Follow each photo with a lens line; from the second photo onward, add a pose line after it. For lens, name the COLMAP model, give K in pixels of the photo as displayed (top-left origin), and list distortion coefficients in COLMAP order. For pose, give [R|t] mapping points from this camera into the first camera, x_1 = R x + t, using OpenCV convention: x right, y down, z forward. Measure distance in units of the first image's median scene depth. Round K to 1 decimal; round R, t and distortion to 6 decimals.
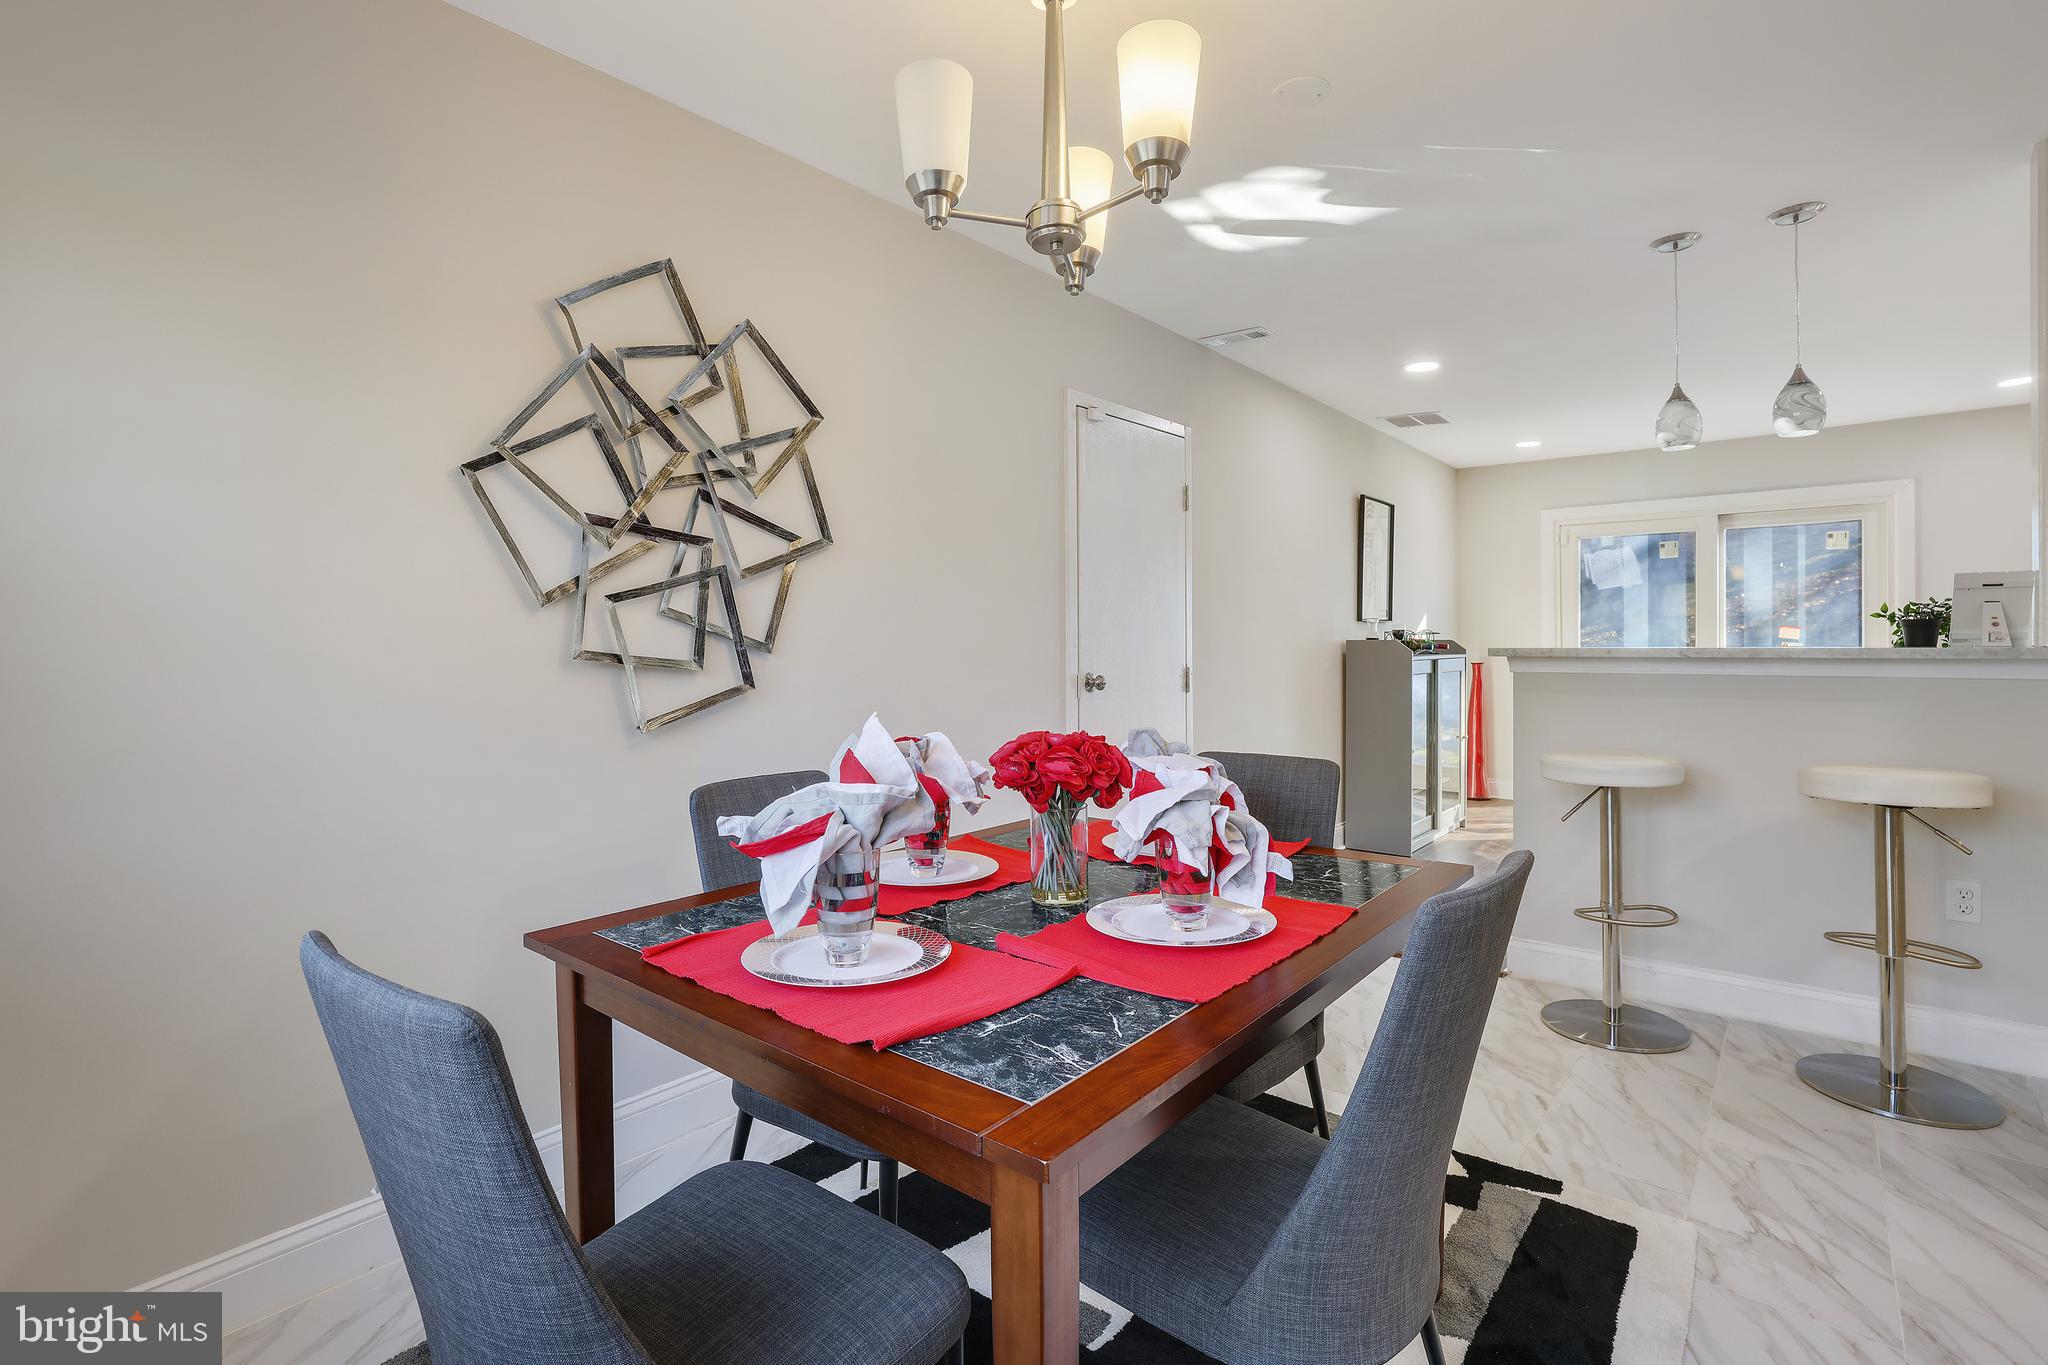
lens RADIAL K [[936.7, 0, 990.9], [0, 936.7, 651.1], [0, 0, 1]] dist [-0.017453, 0.006171]
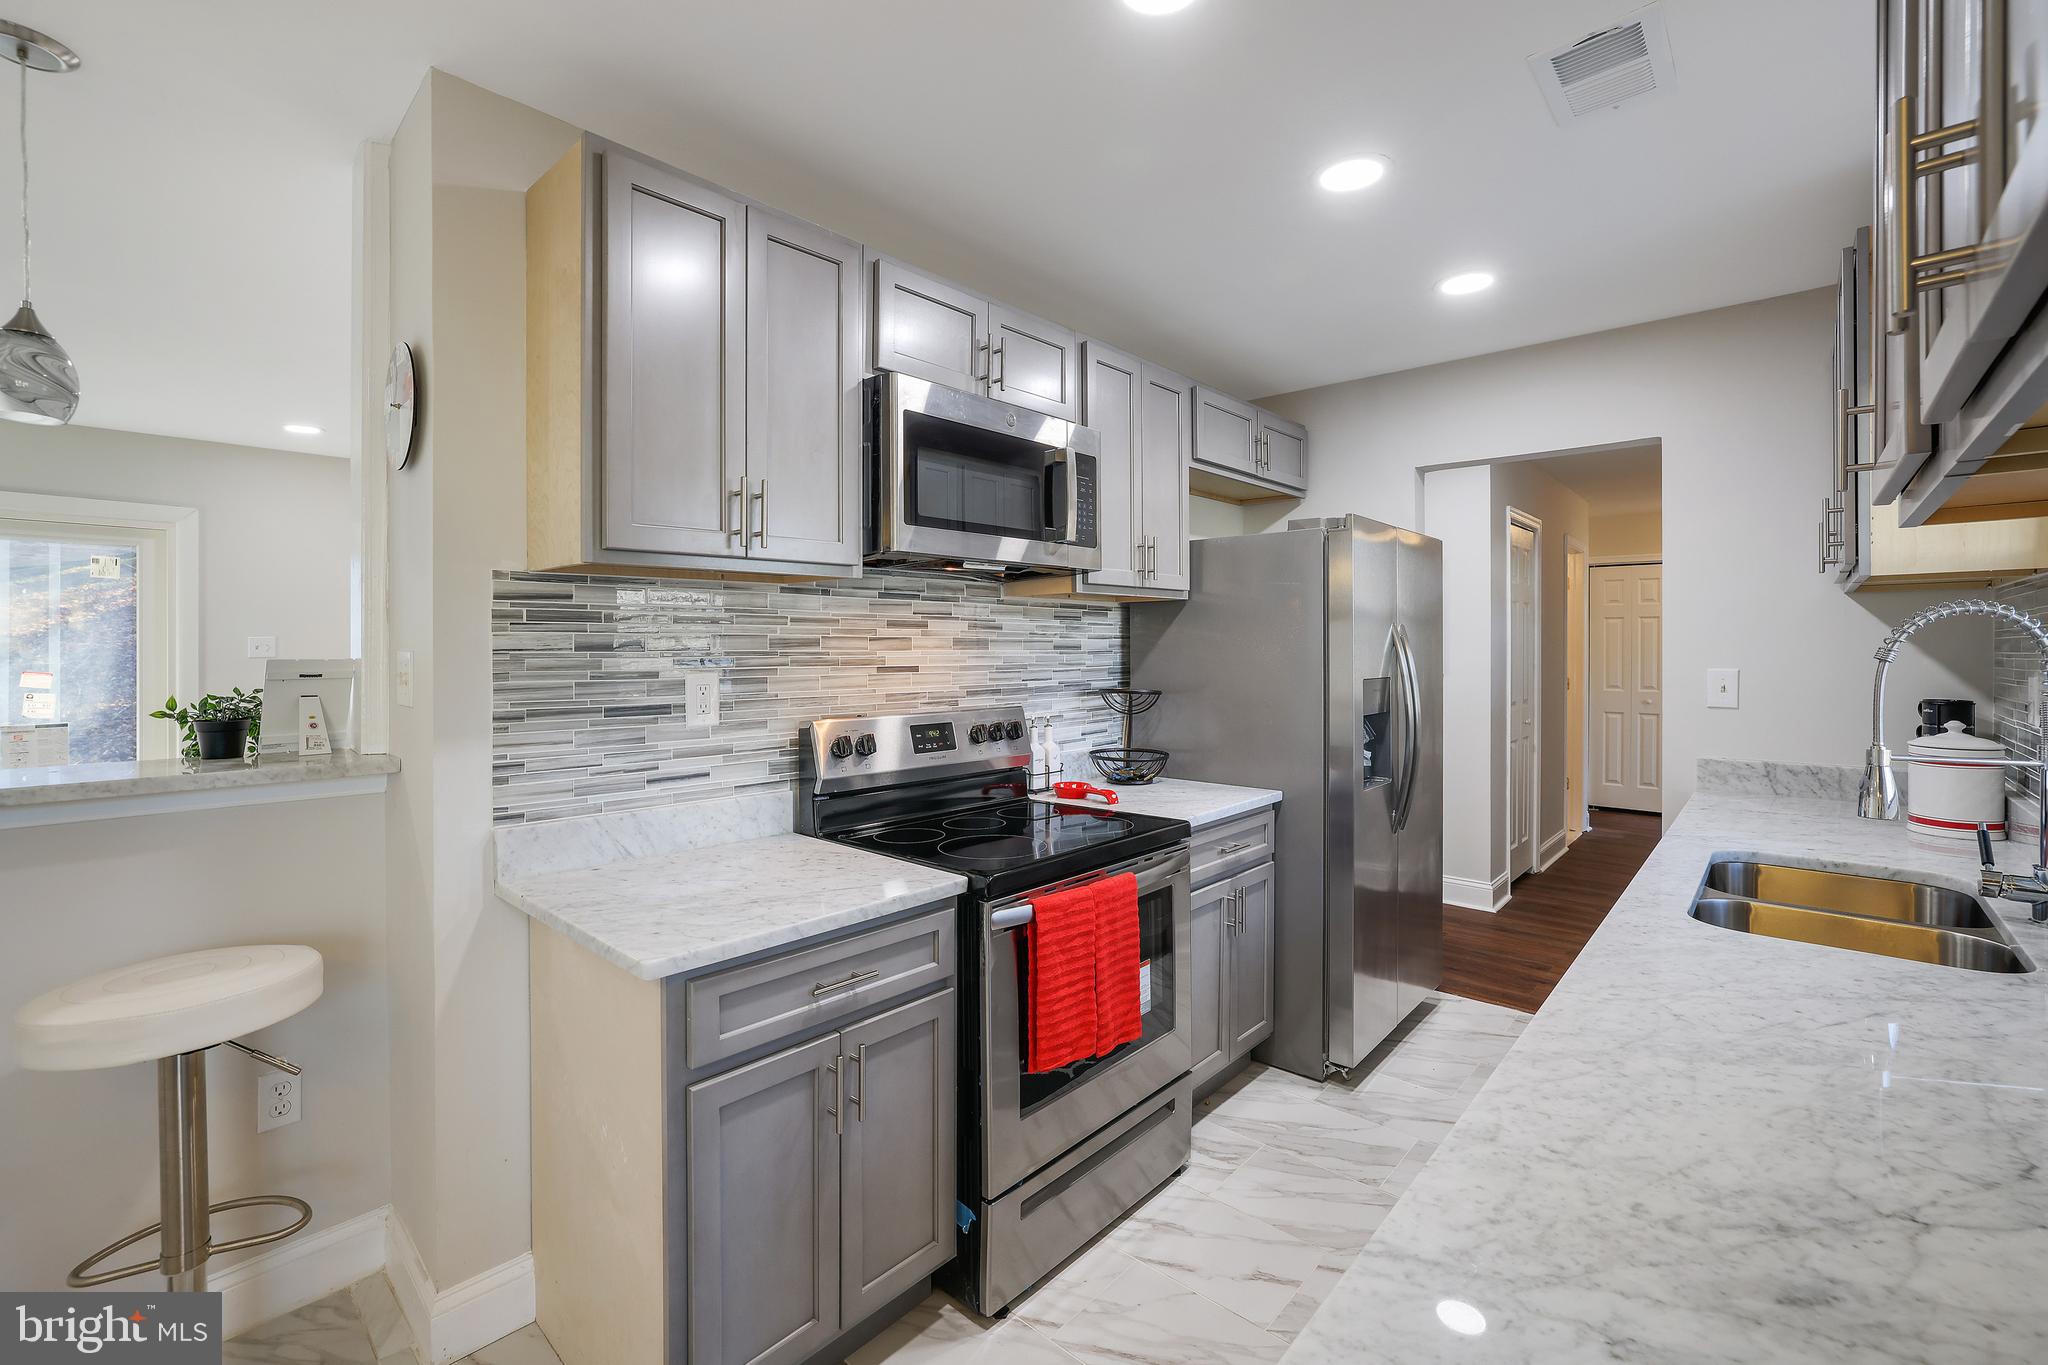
lens RADIAL K [[897.5, 0, 1063.0], [0, 897.5, 640.7], [0, 0, 1]] dist [-0.030661, 0.008256]
pose [[0.009133, 0.011066, 0.999897, 0.323549], [0.008816, 0.999899, -0.011147, -0.081042], [-0.999919, 0.008917, 0.009035, 0.336226]]
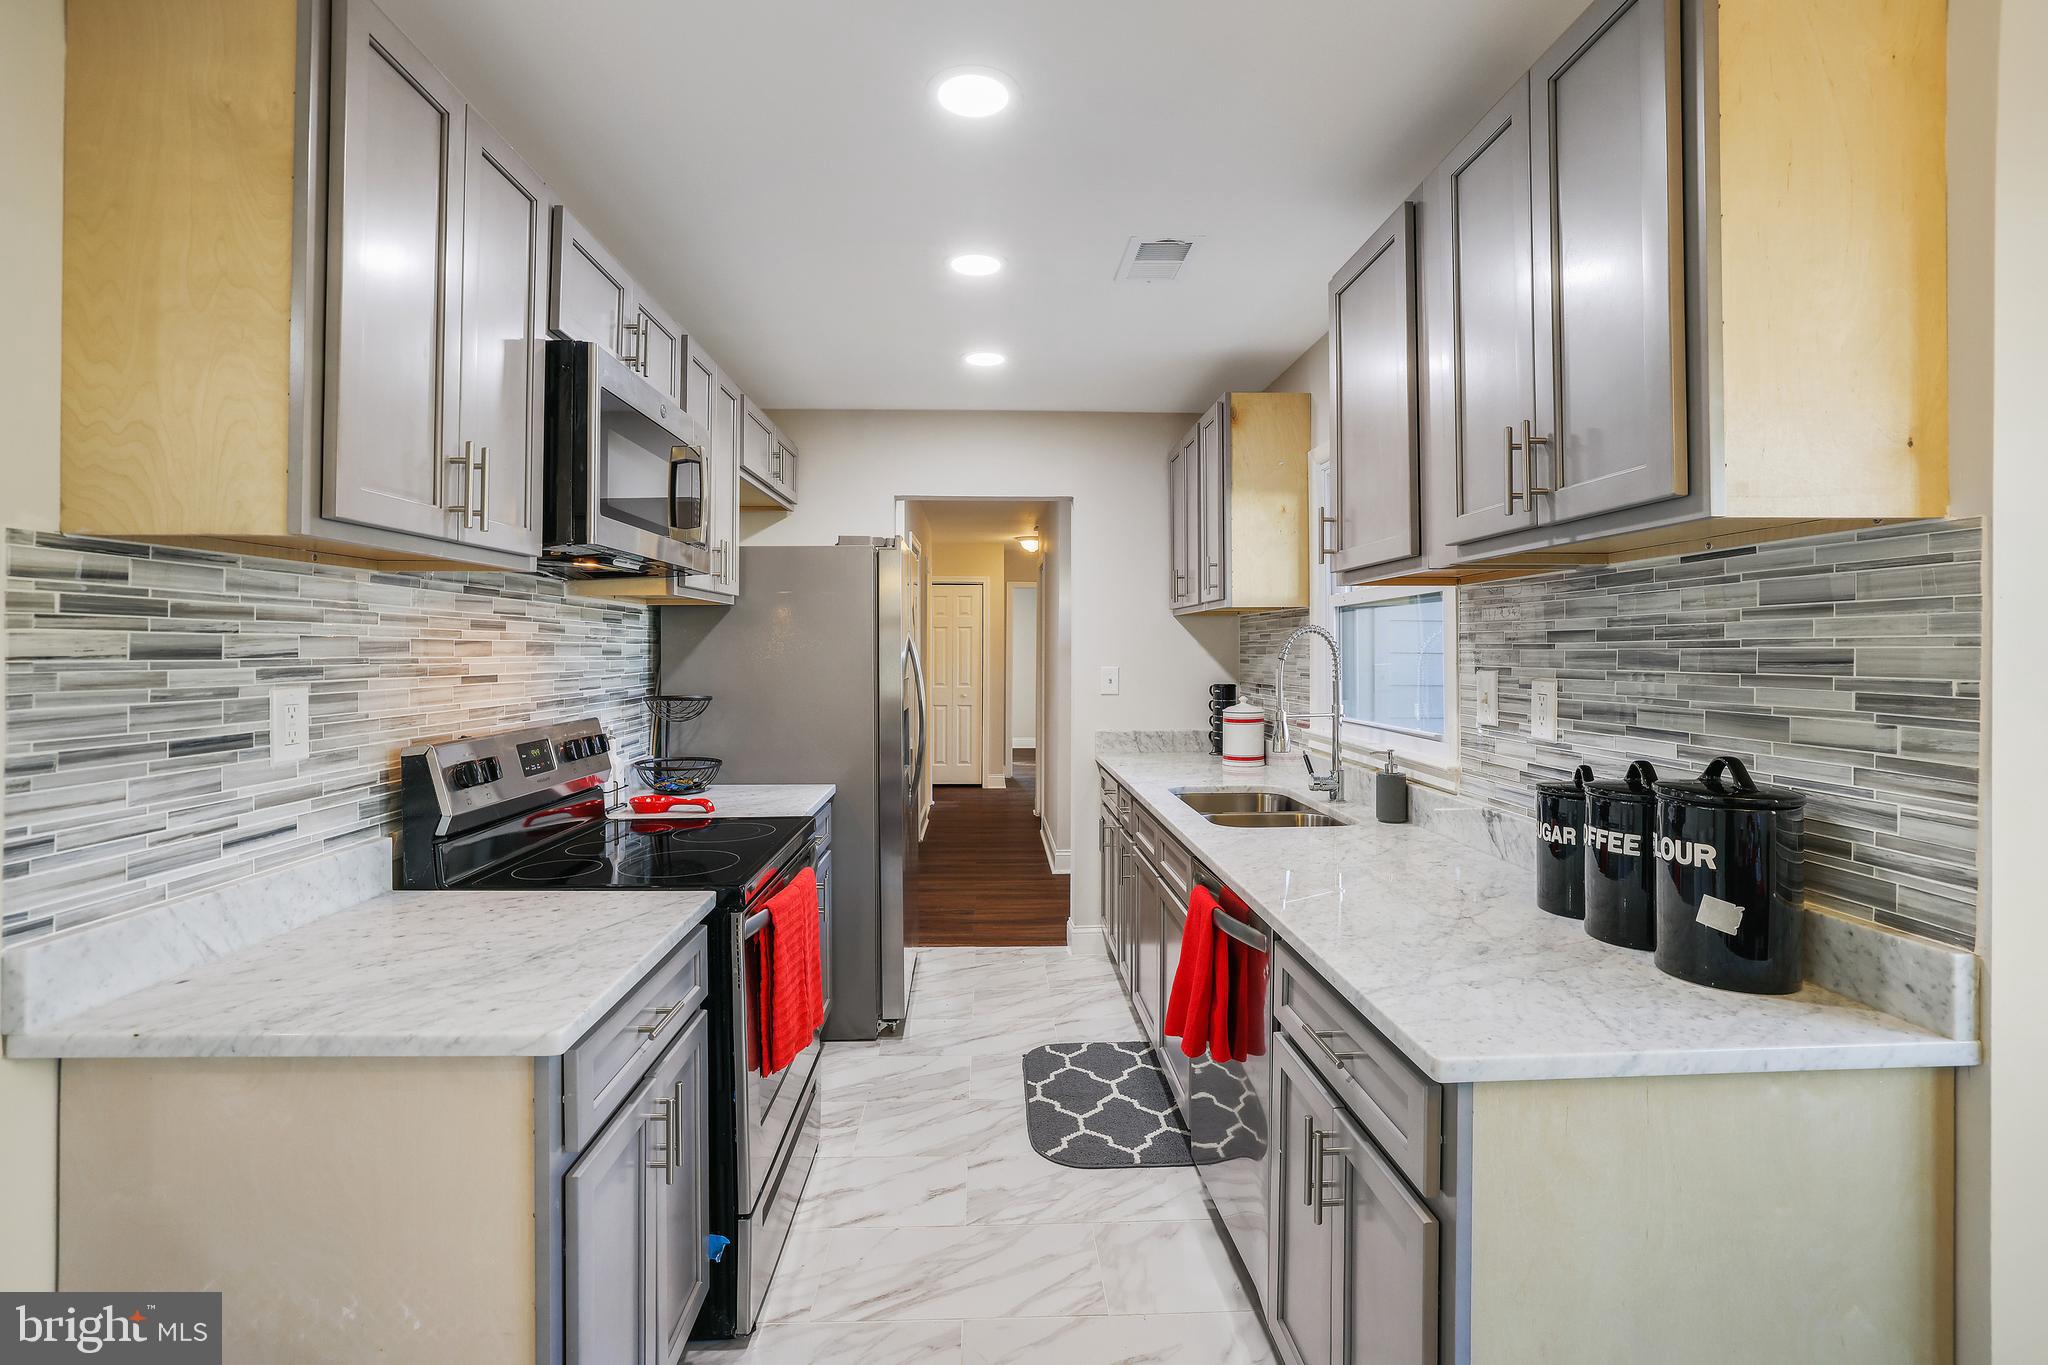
lens RADIAL K [[897.5, 0, 1041.7], [0, 897.5, 638.1], [0, 0, 1]] dist [-0.030661, 0.008256]
pose [[-0.687509, 0.015058, 0.726020, 0.362602], [0.009524, 0.999886, -0.011720, -0.085050], [-0.726113, -0.001143, -0.687574, 0.682867]]
